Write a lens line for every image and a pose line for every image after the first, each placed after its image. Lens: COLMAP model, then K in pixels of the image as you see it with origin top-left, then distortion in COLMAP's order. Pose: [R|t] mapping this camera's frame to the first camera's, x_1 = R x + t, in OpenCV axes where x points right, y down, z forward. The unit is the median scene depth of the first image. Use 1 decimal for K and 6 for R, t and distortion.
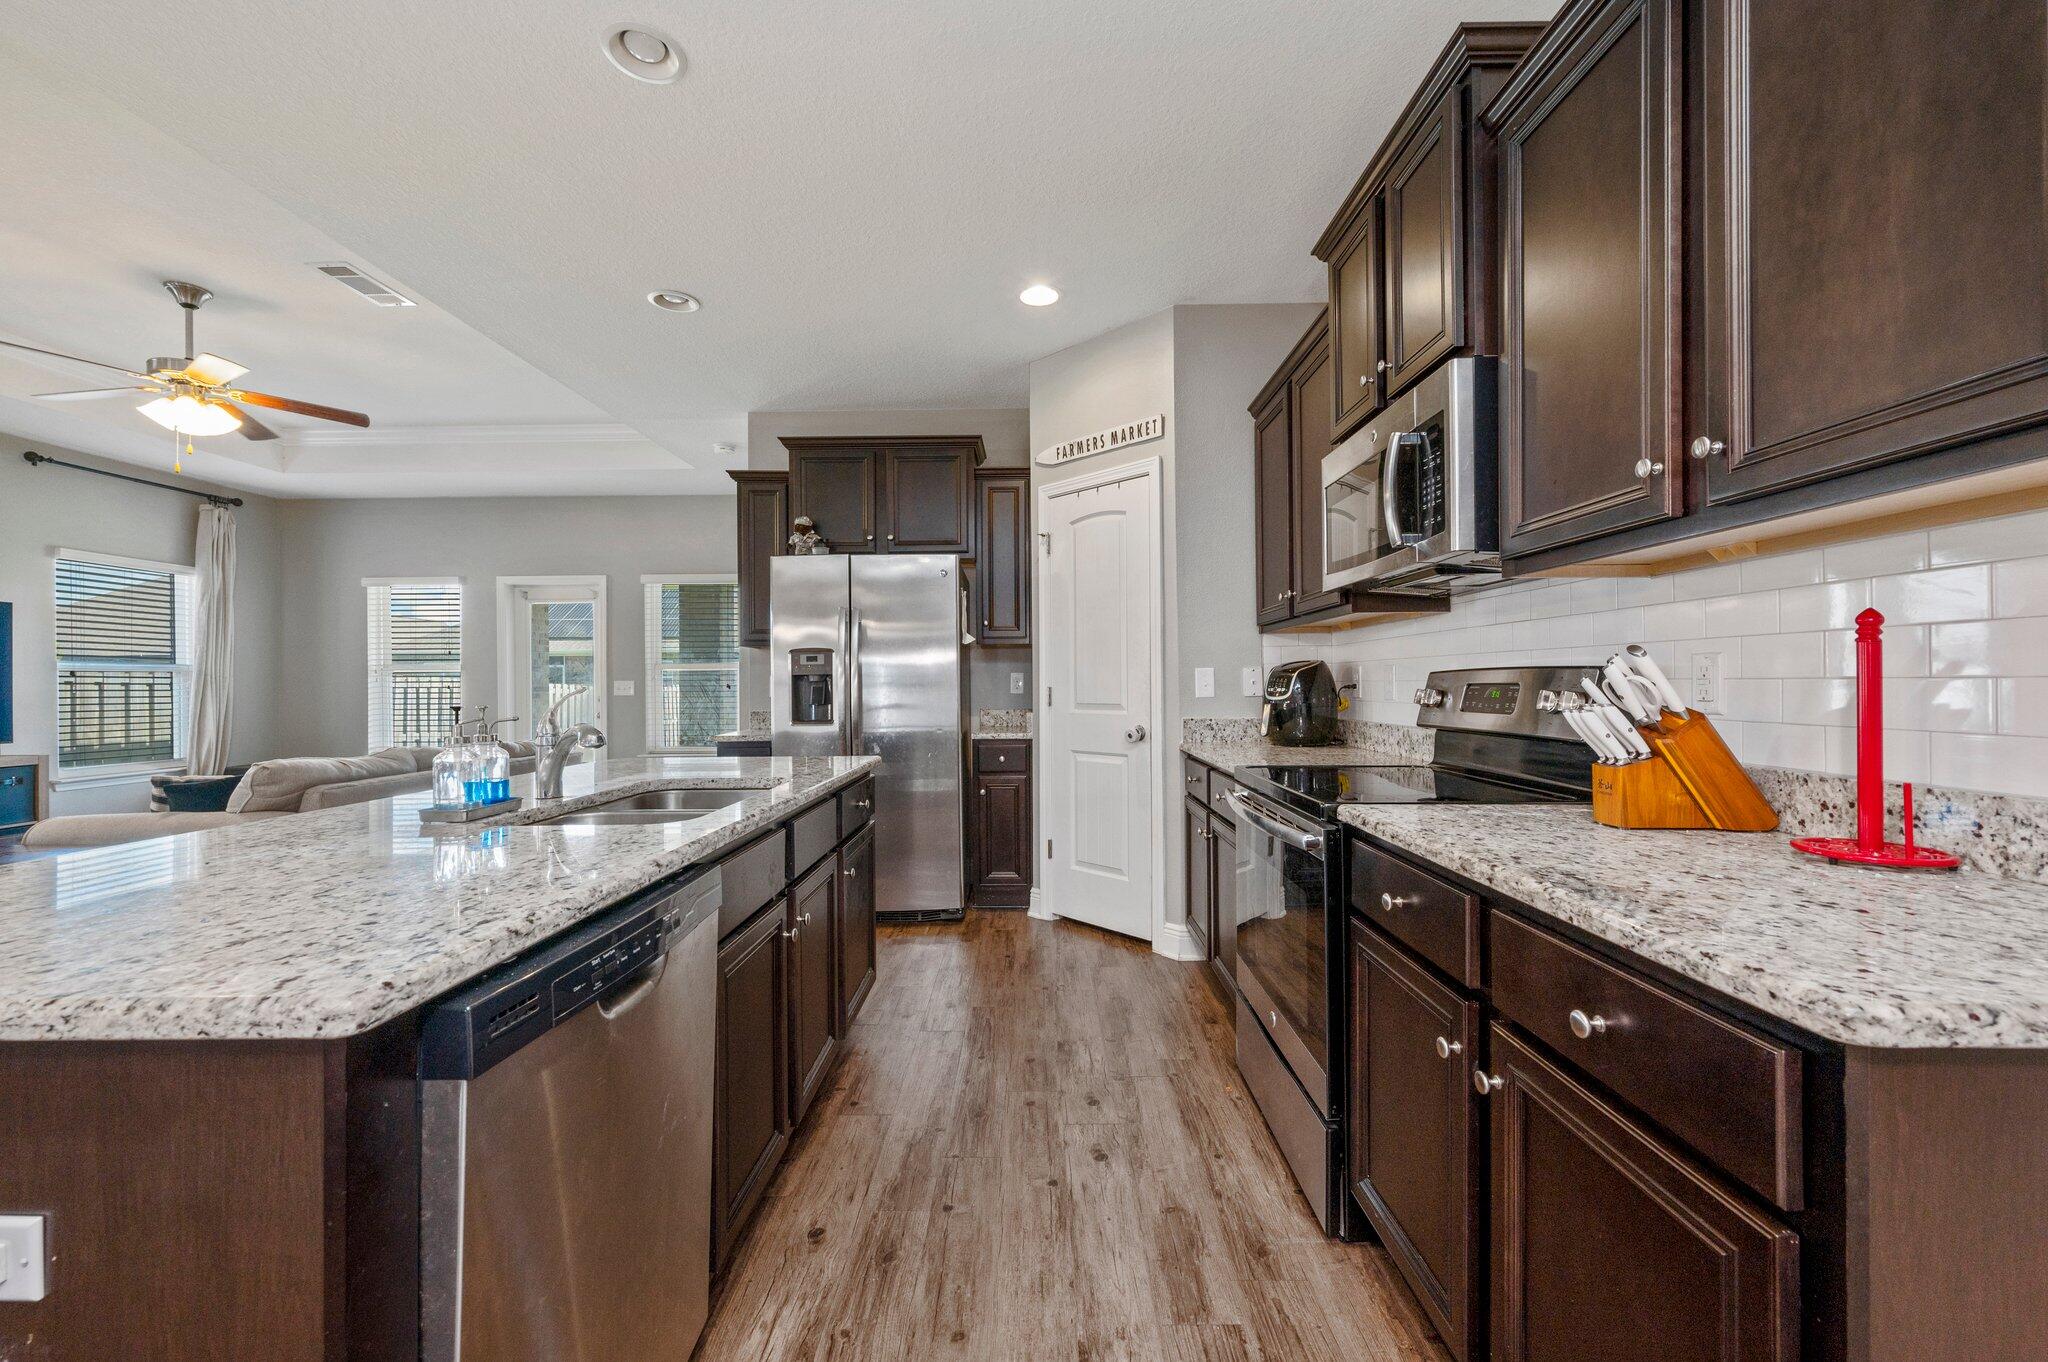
lens RADIAL K [[812.4, 0, 1024.0], [0, 812.4, 681.0], [0, 0, 1]] dist [0.001960, 0.000546]
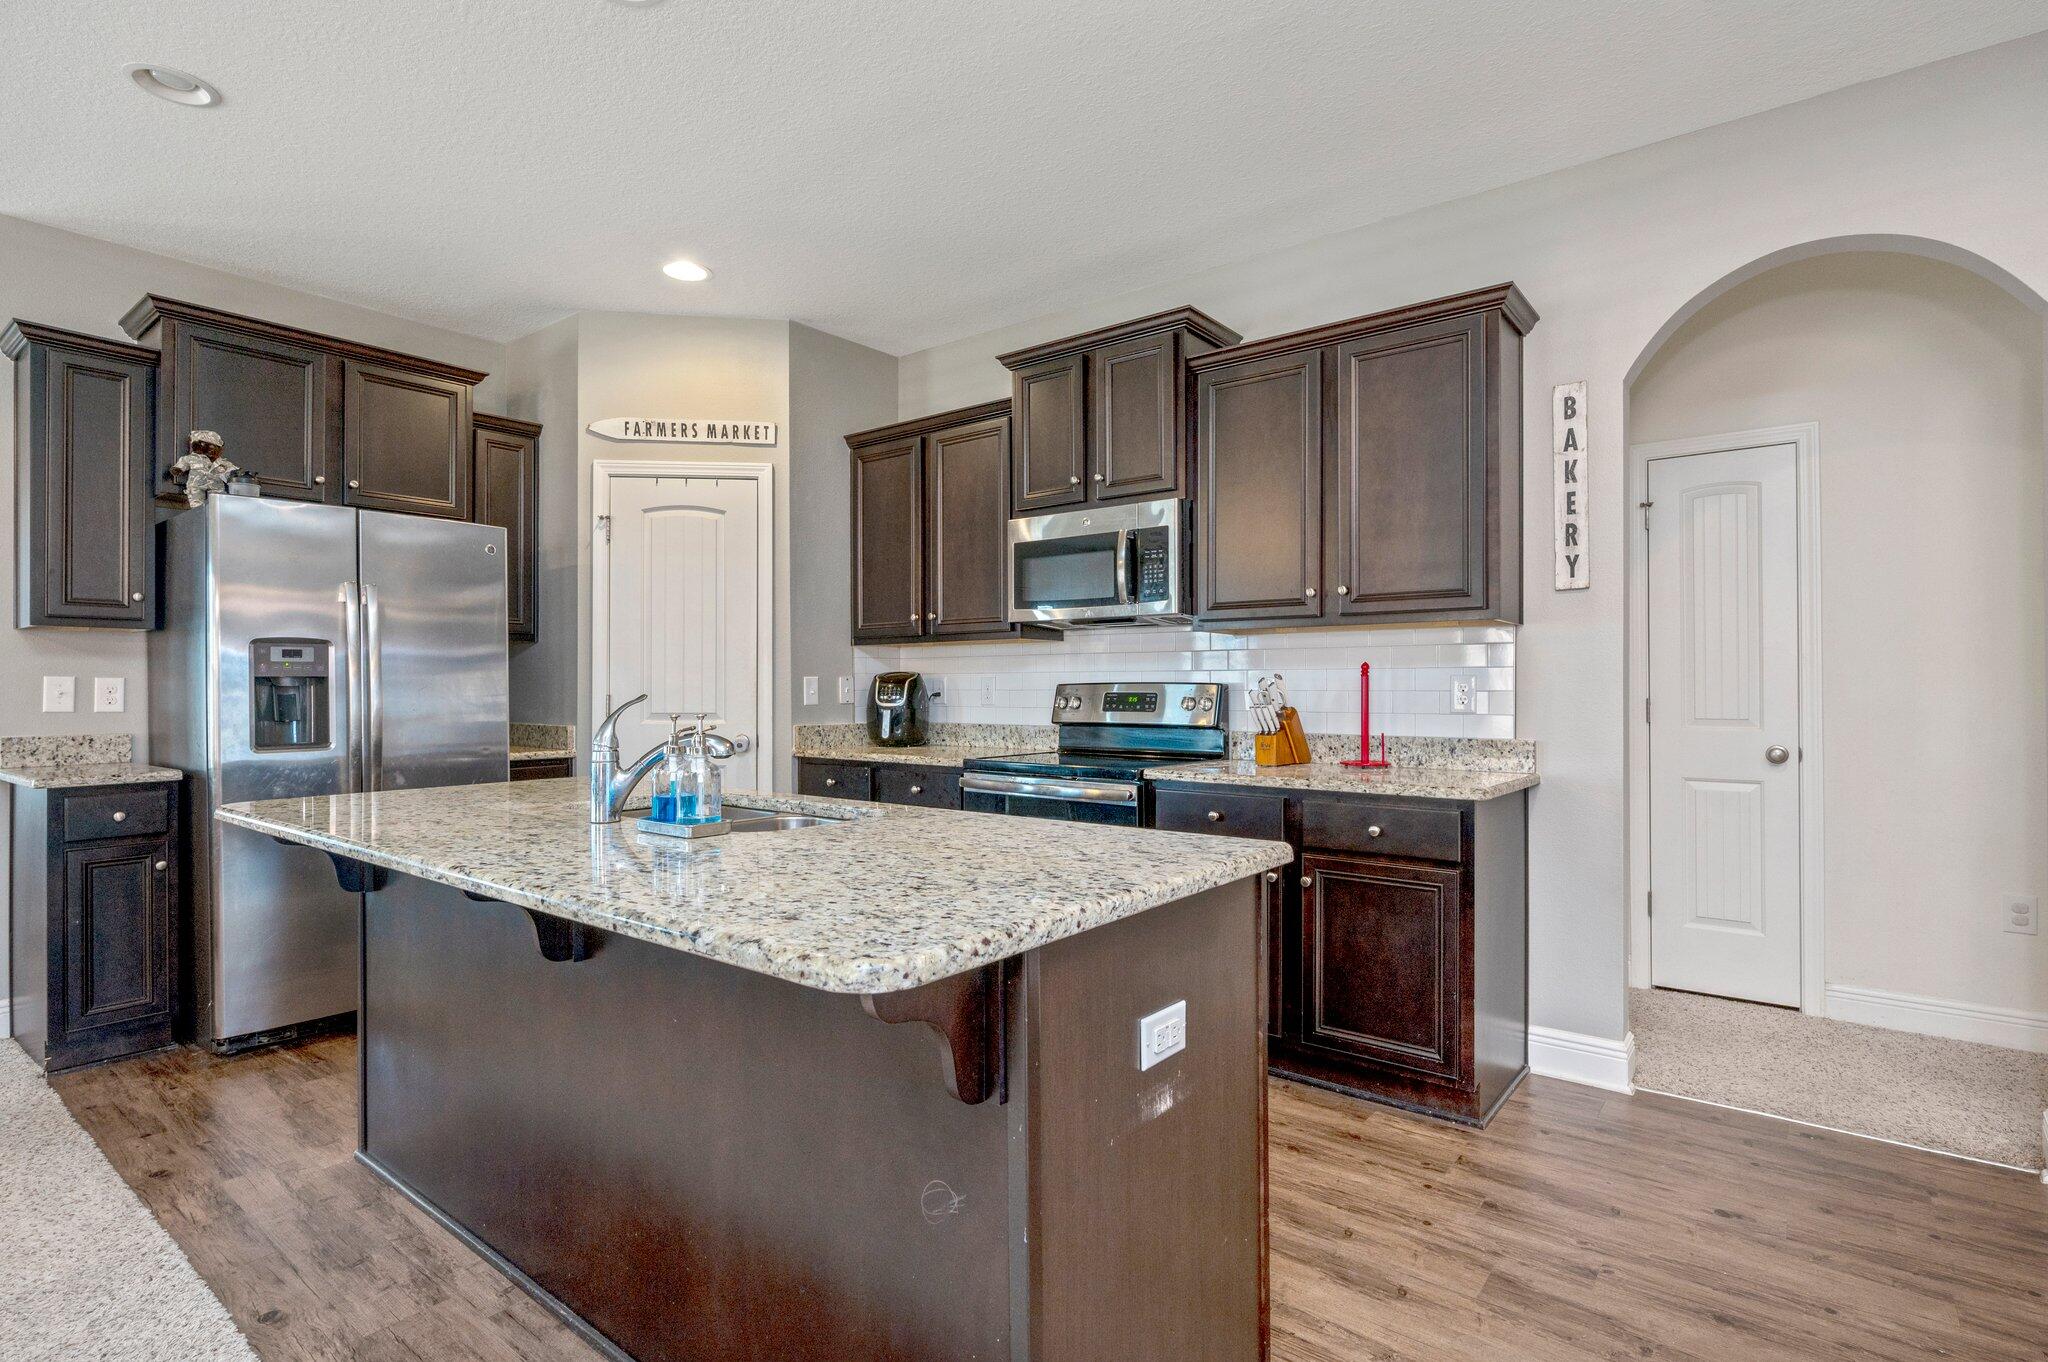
lens RADIAL K [[1020.8, 0, 1024.0], [0, 1020.8, 681.0], [0, 0, 1]] dist [0.001100, 0.000102]
pose [[0.604743, 0.010437, 0.796352, -0.648646], [-0.005380, 0.999945, -0.009019, 0.000082], [-0.796403, 0.001170, 0.604766, -0.007243]]
